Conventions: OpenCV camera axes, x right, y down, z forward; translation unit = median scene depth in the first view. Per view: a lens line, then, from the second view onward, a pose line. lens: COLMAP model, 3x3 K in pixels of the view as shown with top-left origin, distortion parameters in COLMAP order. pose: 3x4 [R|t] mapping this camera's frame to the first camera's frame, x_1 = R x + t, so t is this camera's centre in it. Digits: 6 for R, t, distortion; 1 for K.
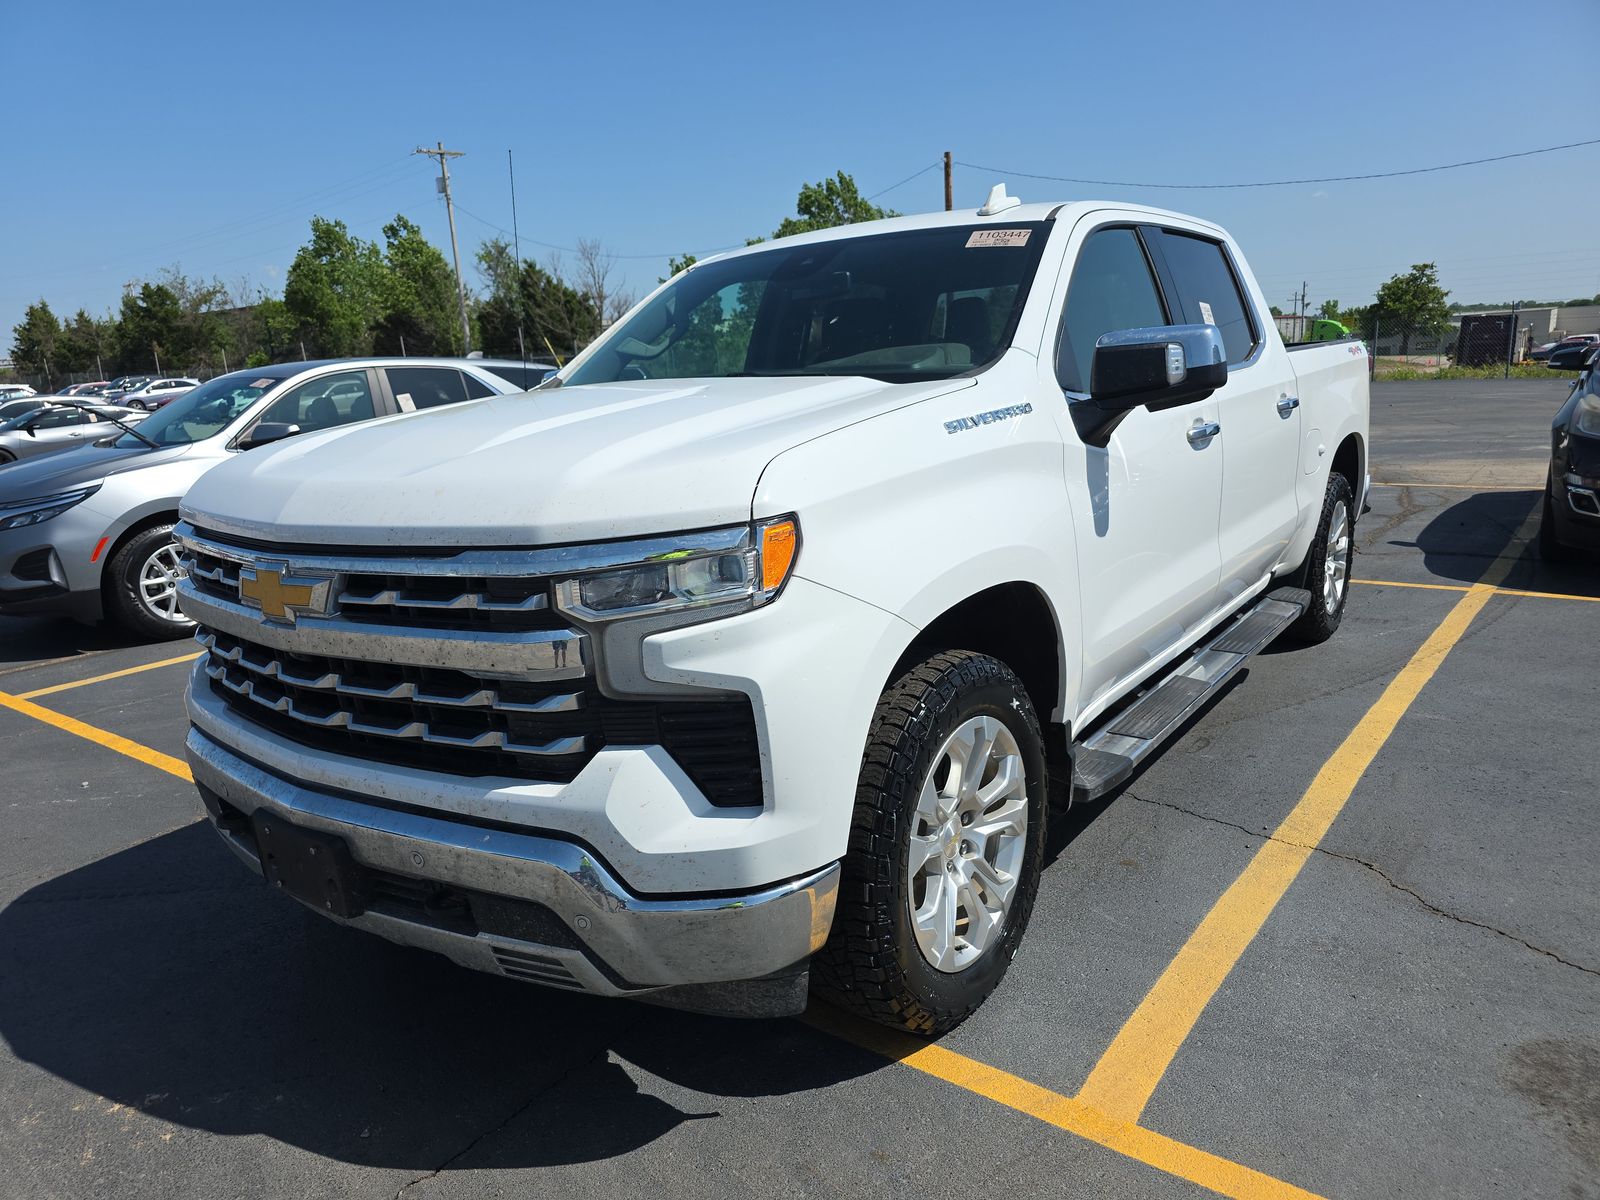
lens RADIAL K [[1089.9, 0, 799.6], [0, 1089.9, 628.5], [0, 0, 1]] dist [0.028360, -0.000377]
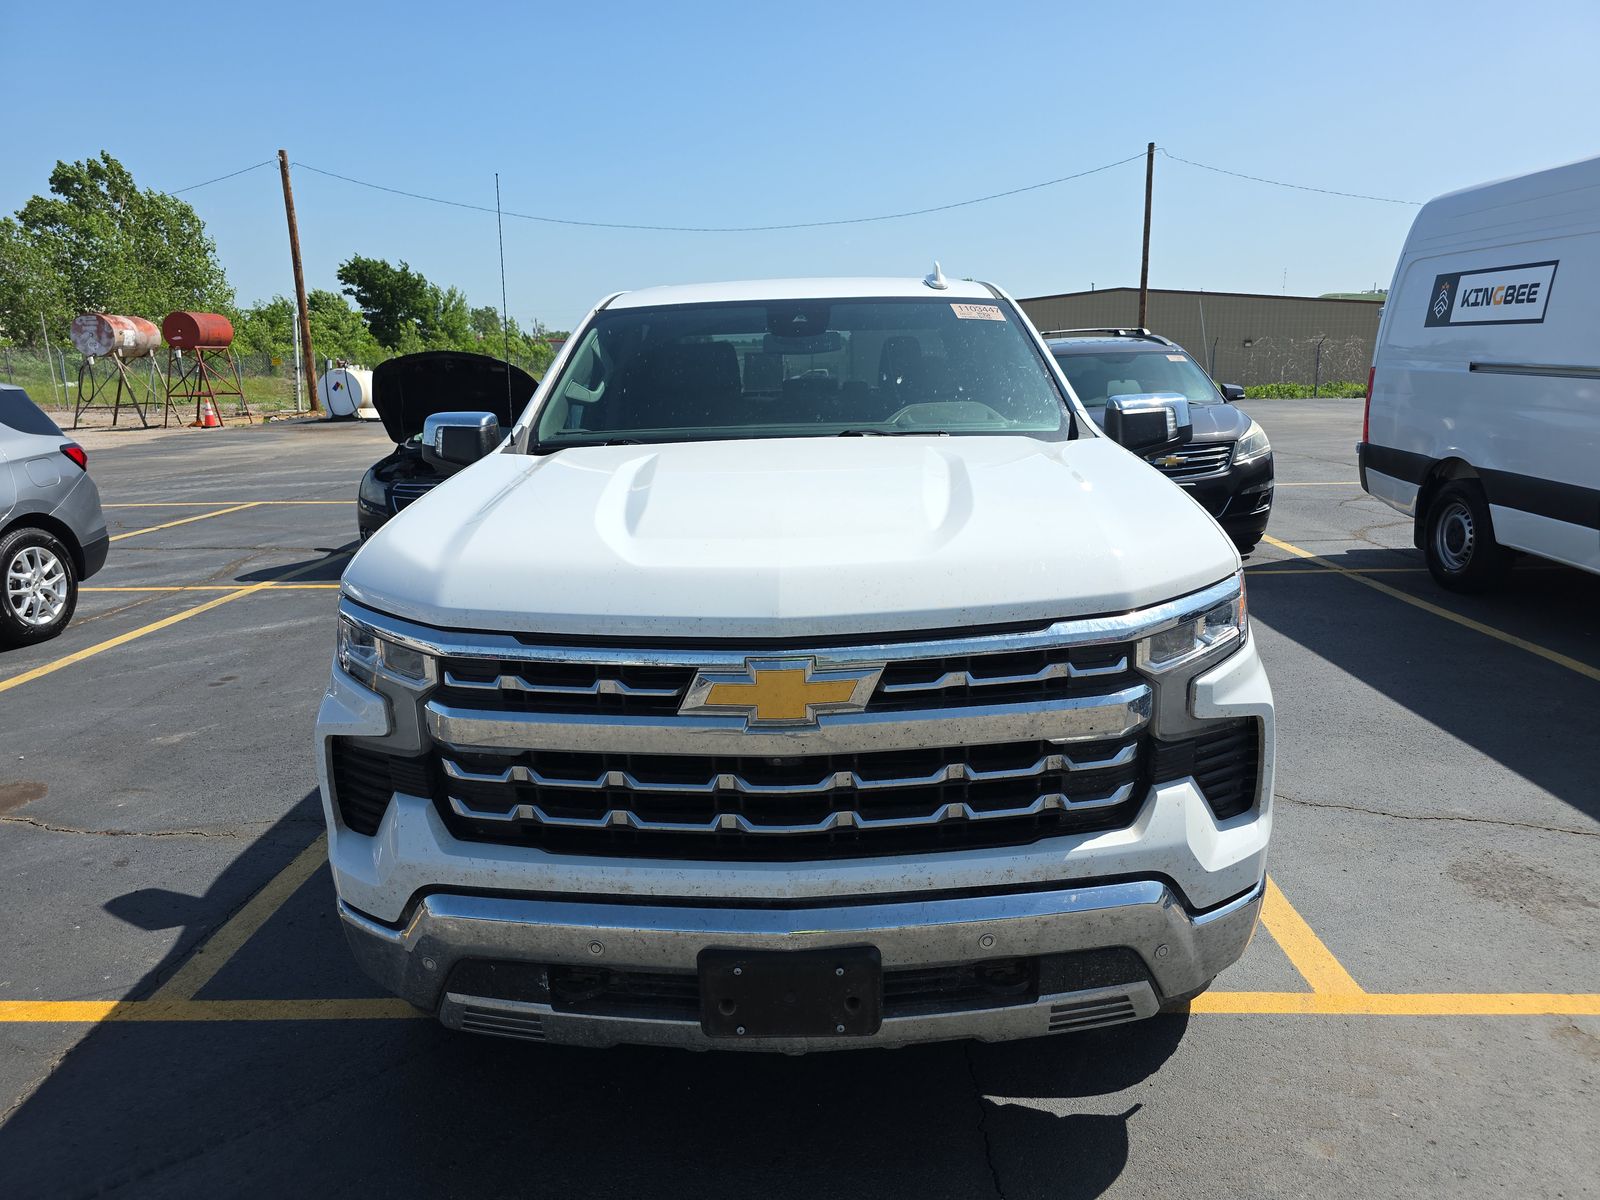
lens RADIAL K [[1073.1, 0, 820.1], [0, 1073.1, 591.8], [0, 0, 1]] dist [0.065179, -0.083946]
pose [[0.812164, -0.091156, 0.576263, -0.982093], [0.115428, 0.993300, -0.005555, -0.109918], [-0.571896, 0.071028, 0.817245, 0.268342]]
